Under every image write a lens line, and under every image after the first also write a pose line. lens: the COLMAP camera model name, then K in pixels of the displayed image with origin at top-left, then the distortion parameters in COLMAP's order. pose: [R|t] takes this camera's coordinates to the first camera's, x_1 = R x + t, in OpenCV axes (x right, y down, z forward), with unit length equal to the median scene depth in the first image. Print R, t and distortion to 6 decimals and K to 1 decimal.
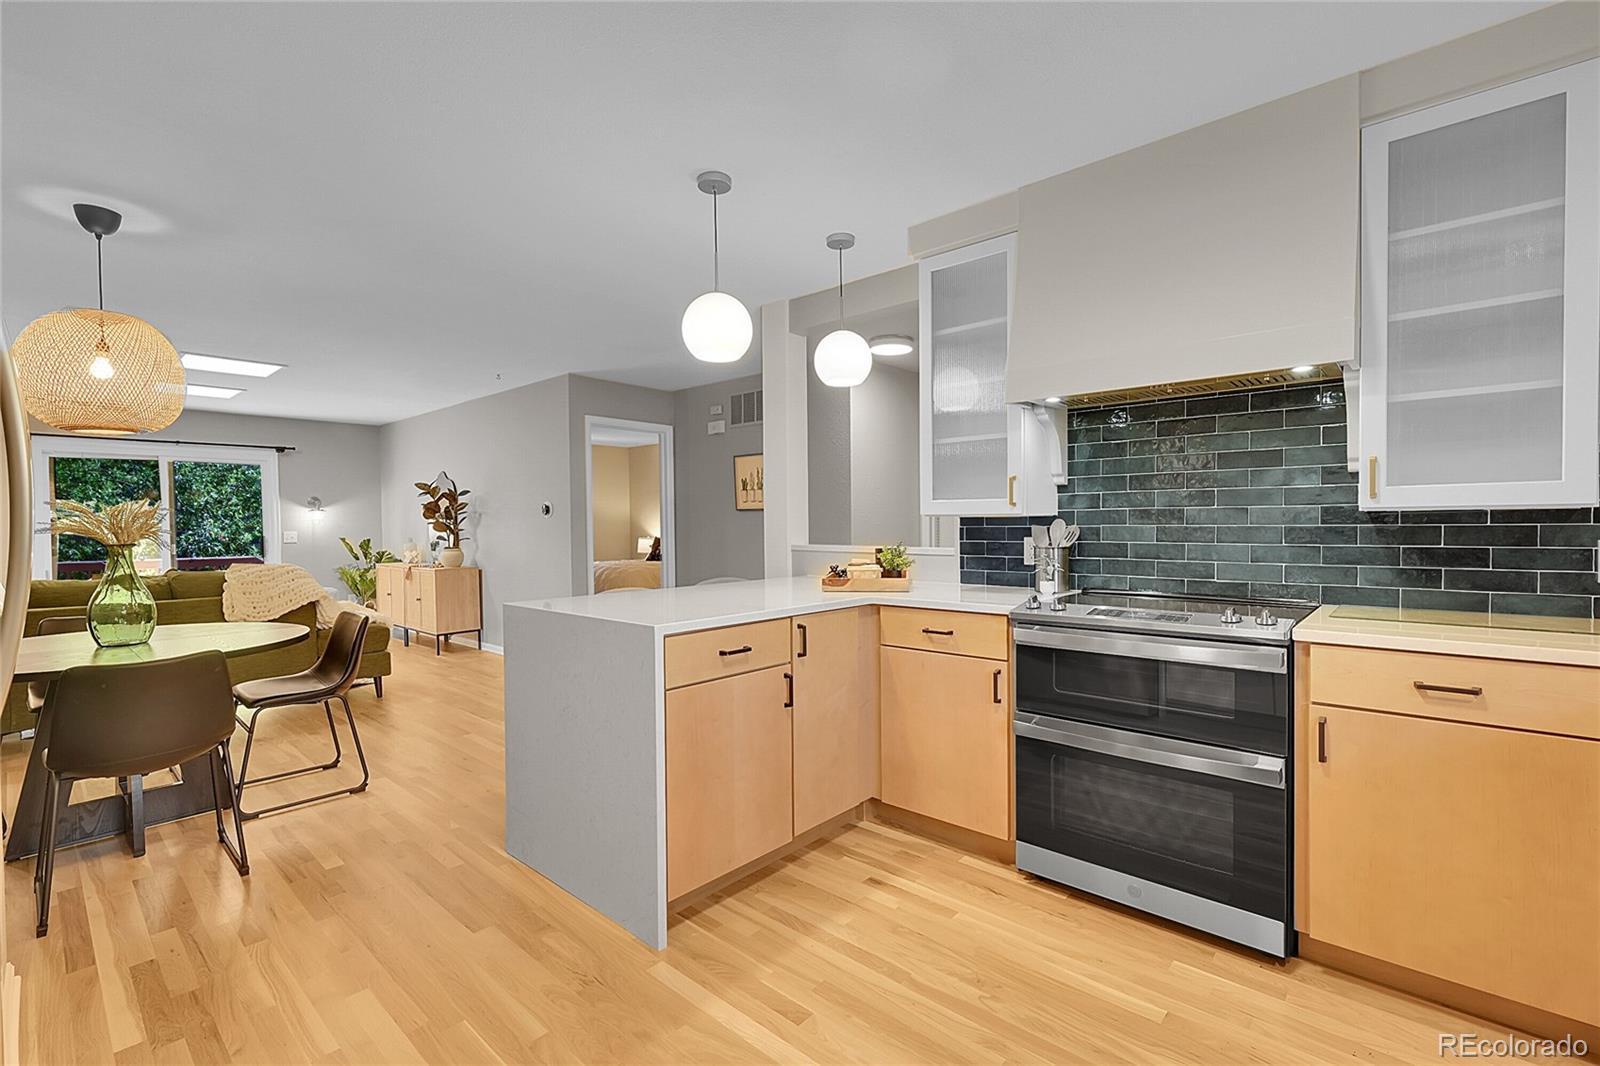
lens RADIAL K [[702.7, 0, 812.4], [0, 702.7, 532.8], [0, 0, 1]] dist [-0.003253, 0.000129]
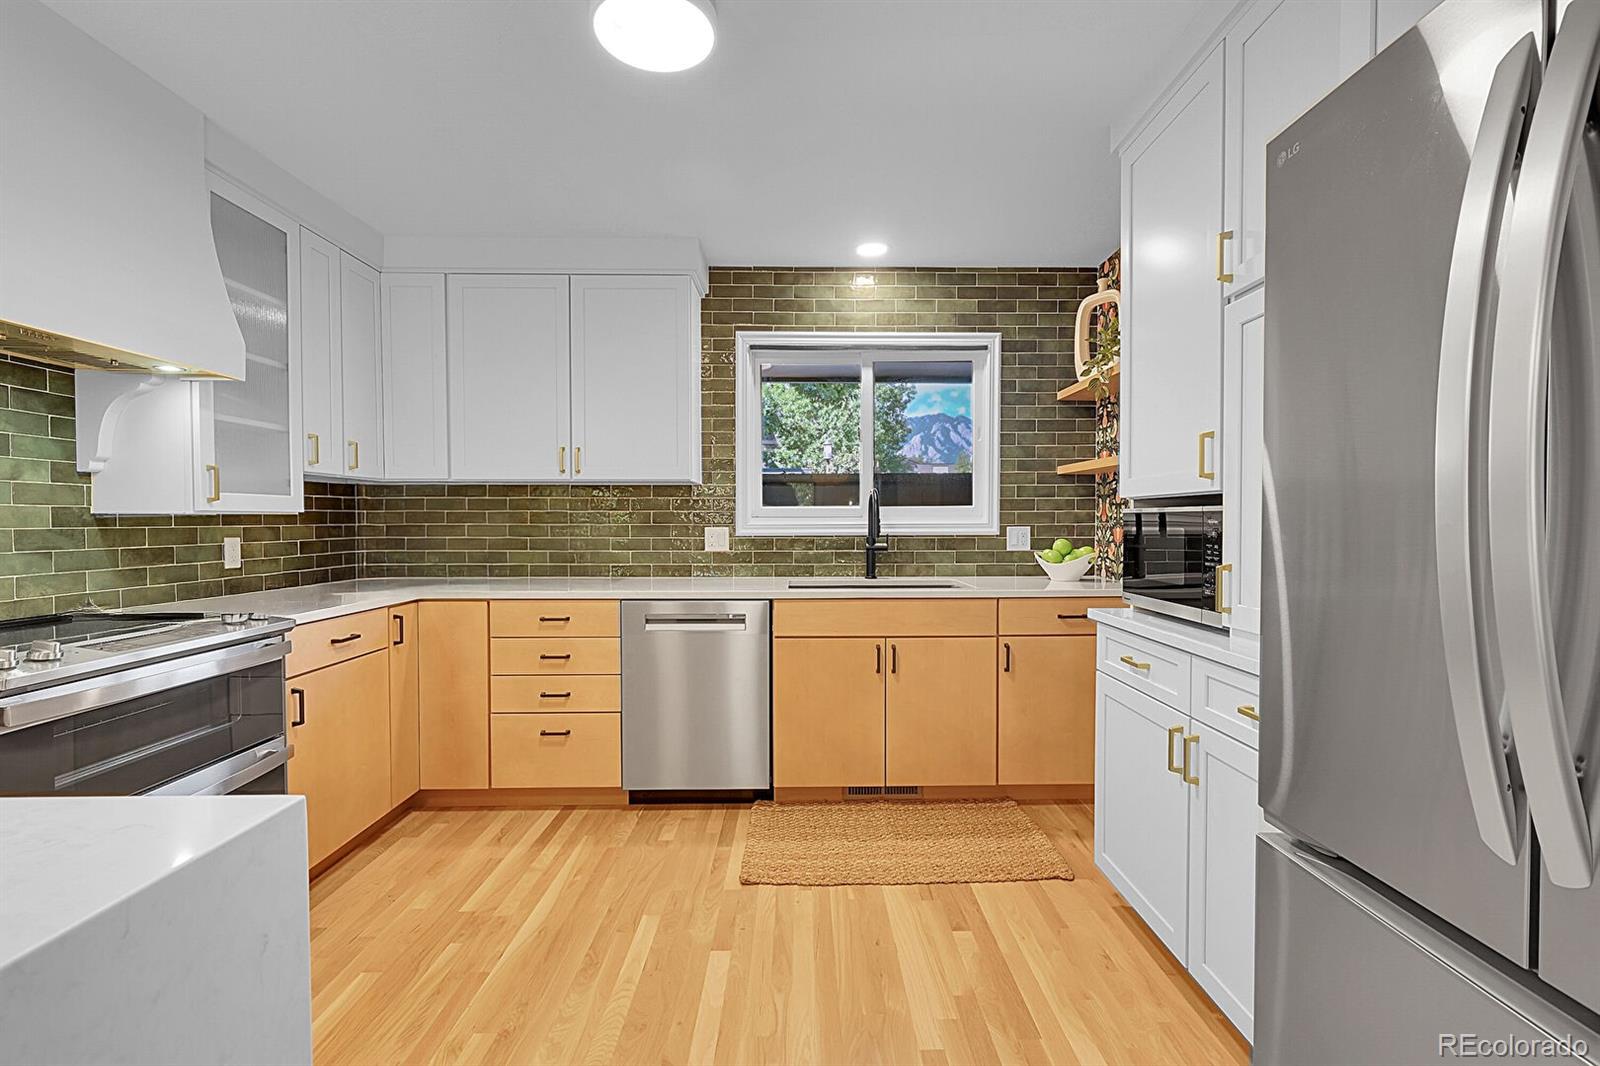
lens RADIAL K [[702.7, 0, 805.1], [0, 702.7, 537.7], [0, 0, 1]] dist [-0.003253, 0.000129]
pose [[-0.672047, -0.007780, 0.740467, -0.580033], [0.019850, 0.999396, 0.028516, -0.005329], [-0.740242, 0.033862, -0.671487, 0.922704]]
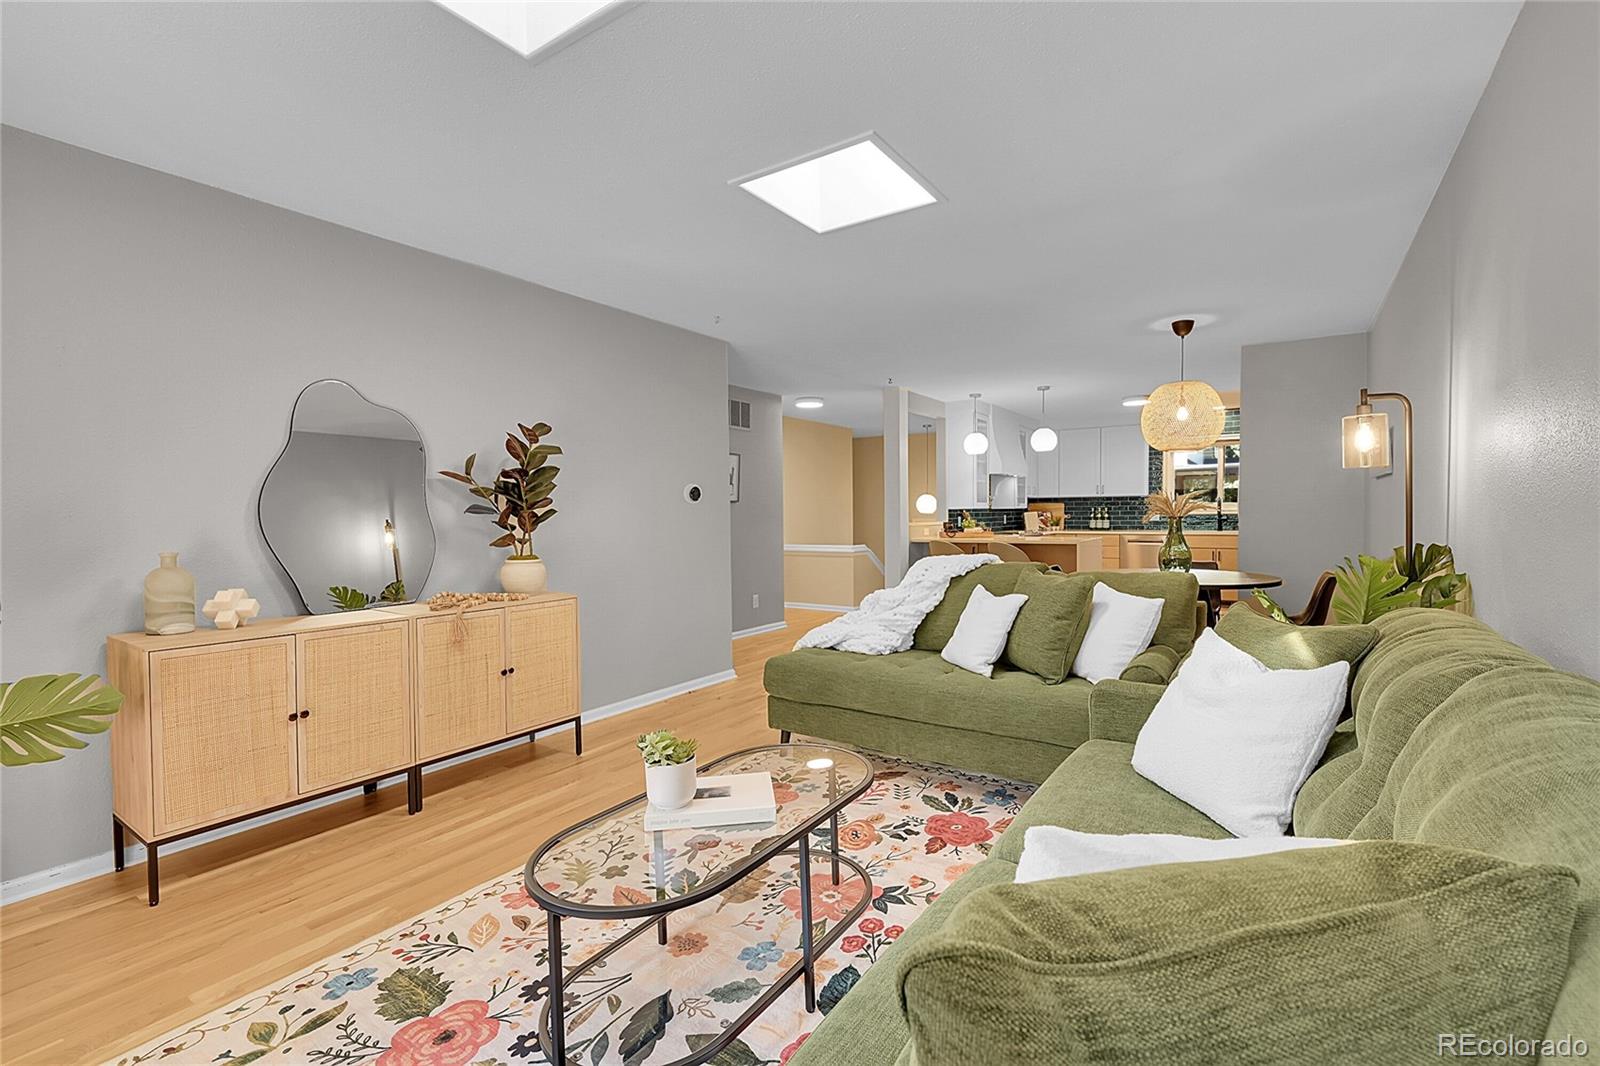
lens RADIAL K [[702.7, 0, 811.3], [0, 702.7, 531.3], [0, 0, 1]] dist [-0.003253, 0.000129]
pose [[-0.136495, -0.018722, 0.990464, -3.112533], [0.029615, 0.999297, 0.022970, -0.026856], [-0.990198, 0.032468, -0.135845, 2.585224]]
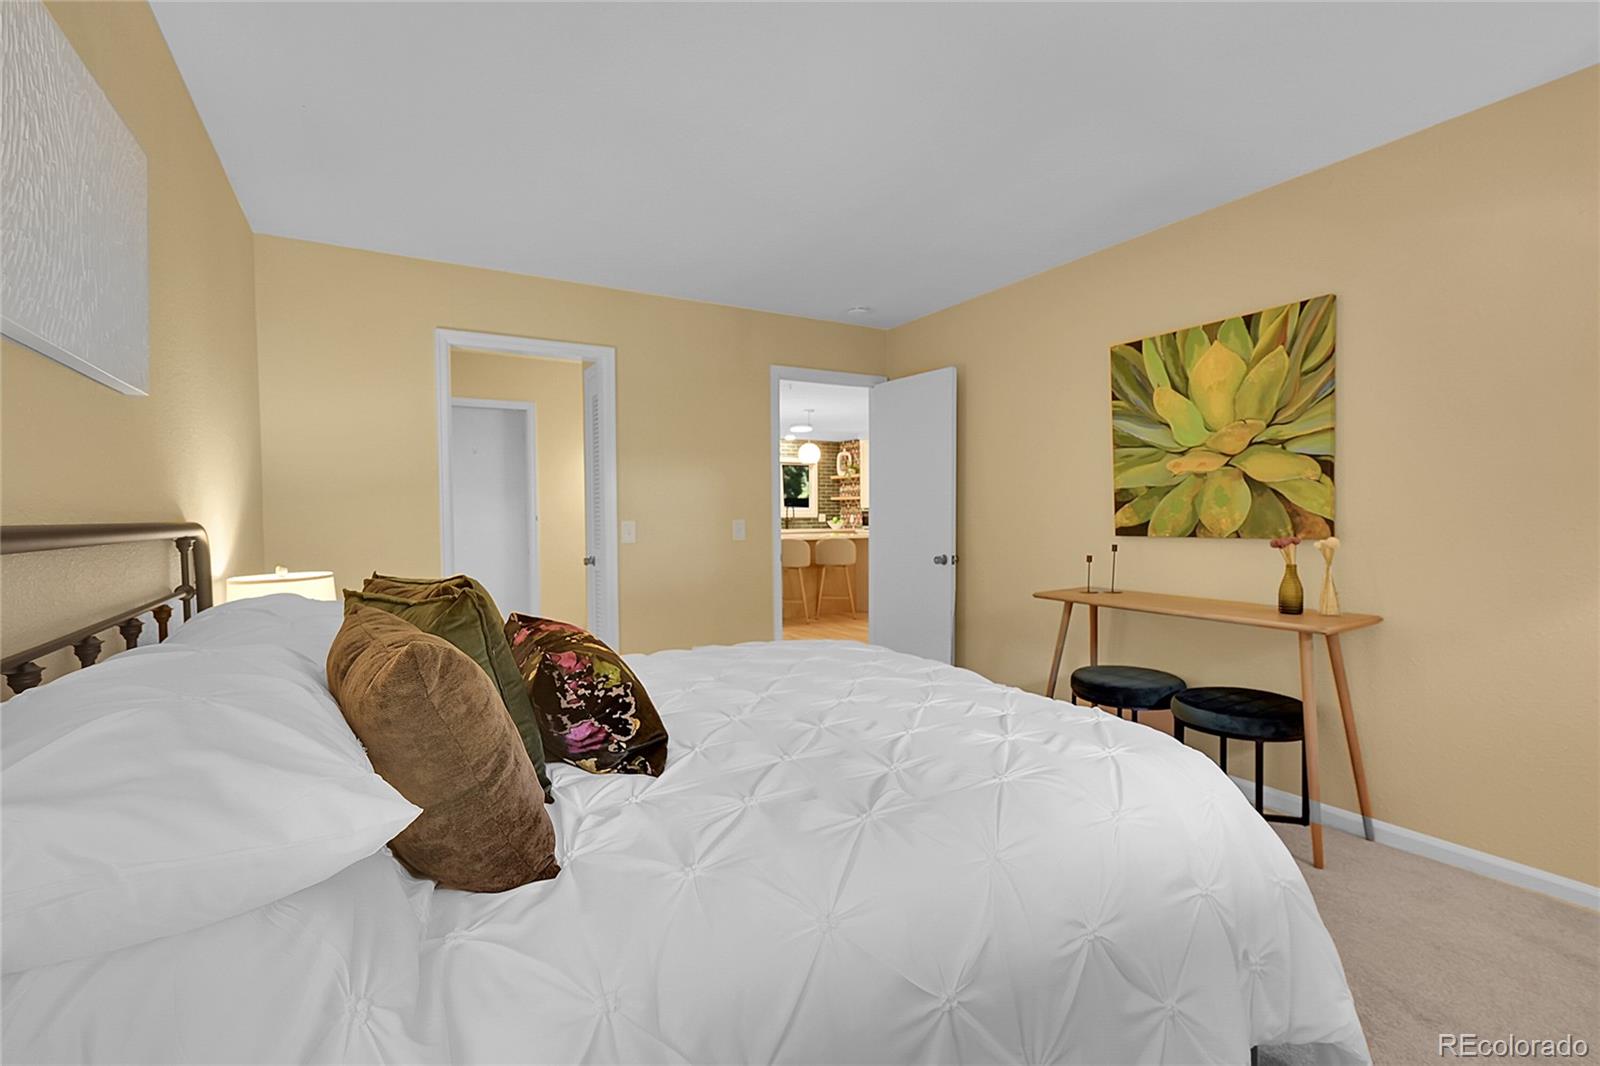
lens RADIAL K [[702.7, 0, 801.6], [0, 702.7, 524.7], [0, 0, 1]] dist [-0.003253, 0.000129]
pose [[-0.954705, 0.010462, 0.297370, -1.208043], [0.021282, 0.999223, 0.033169, -0.079358], [-0.296792, 0.037995, -0.954186, 4.735826]]
